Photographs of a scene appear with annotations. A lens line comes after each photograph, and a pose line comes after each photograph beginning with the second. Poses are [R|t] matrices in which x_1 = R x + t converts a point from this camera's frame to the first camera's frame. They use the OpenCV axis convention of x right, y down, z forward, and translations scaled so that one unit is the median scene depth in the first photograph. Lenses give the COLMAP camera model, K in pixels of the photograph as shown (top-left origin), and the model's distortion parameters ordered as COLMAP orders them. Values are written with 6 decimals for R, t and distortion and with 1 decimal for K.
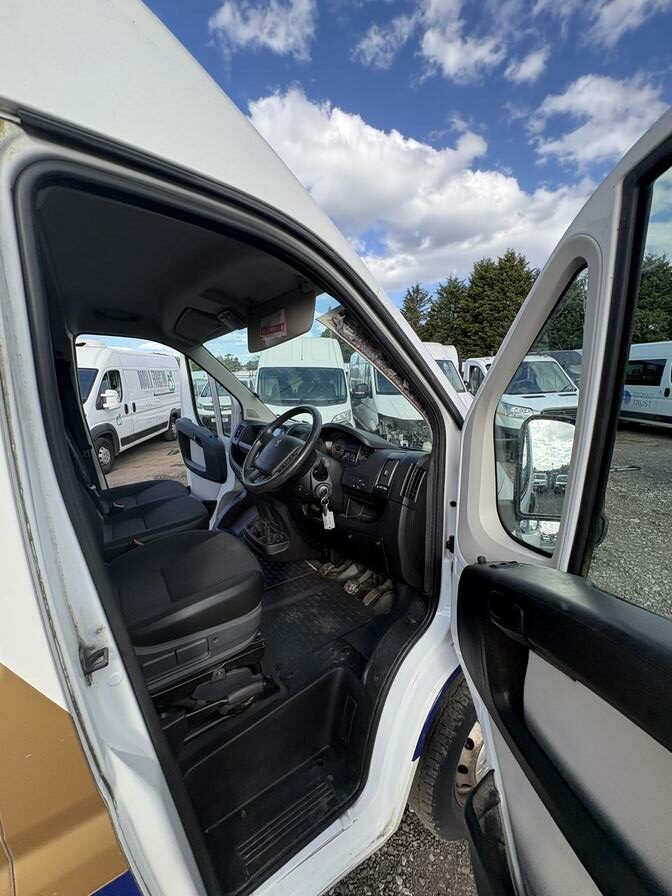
lens RADIAL K [[359.8, 0, 338.8], [0, 359.8, 449.7], [0, 0, 1]] dist [0.003443, 0.000409]
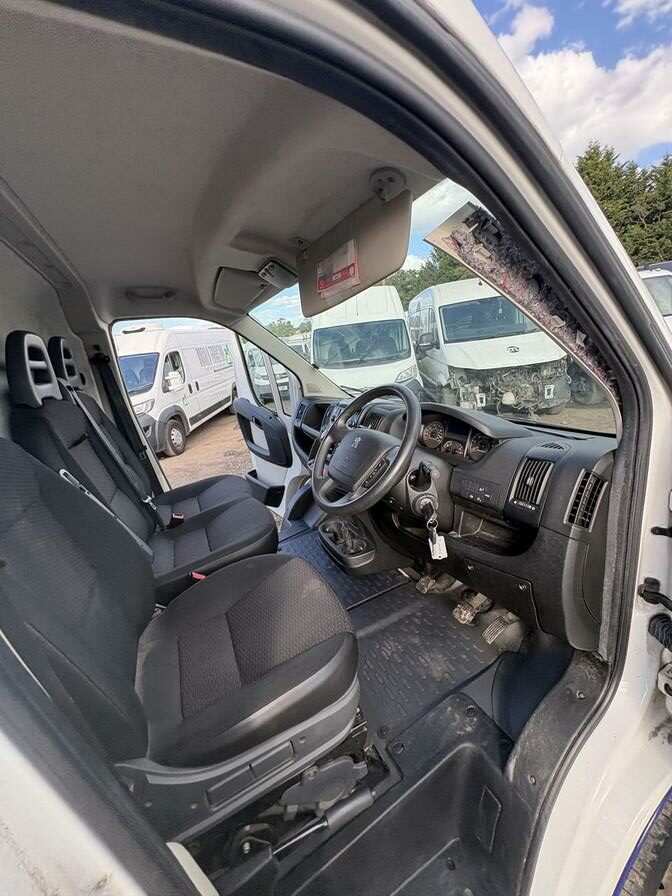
lens RADIAL K [[355.3, 0, 336.0], [0, 355.3, 448.0], [0, 0, 1]] dist [-0.004060, -0.000129]
pose [[0.981447, -0.069566, -0.178667, -0.048270], [0.090257, 0.989778, 0.110420, -0.051237], [0.169159, -0.124497, 0.977694, 0.173330]]
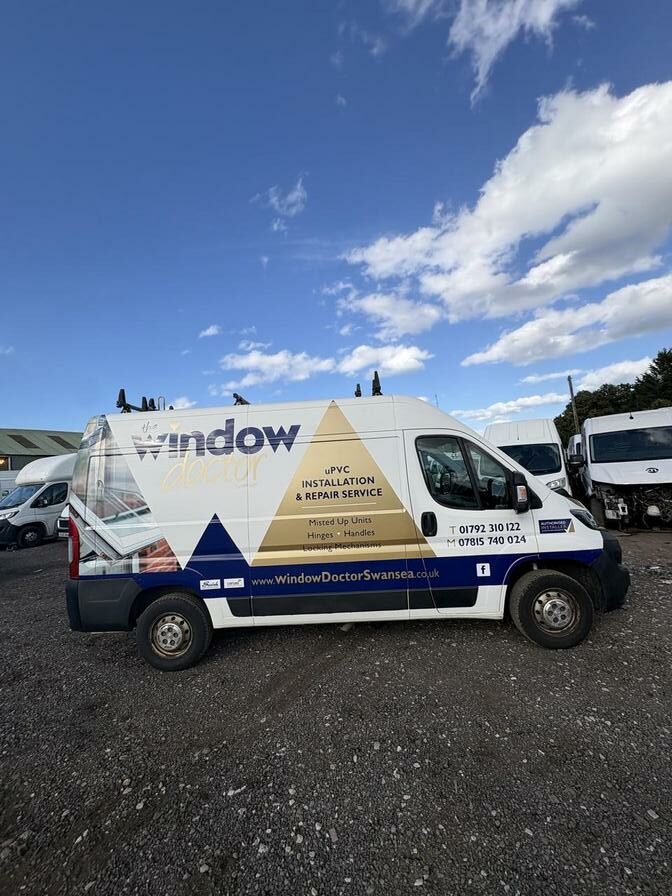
lens RADIAL K [[359.8, 0, 338.8], [0, 359.8, 449.7], [0, 0, 1]] dist [0.003443, 0.000409]
pose [[0.800769, -0.081893, -0.593348, 0.368863], [-0.044904, 0.979614, -0.195808, 0.153464], [0.597287, 0.183441, 0.780767, -0.889395]]
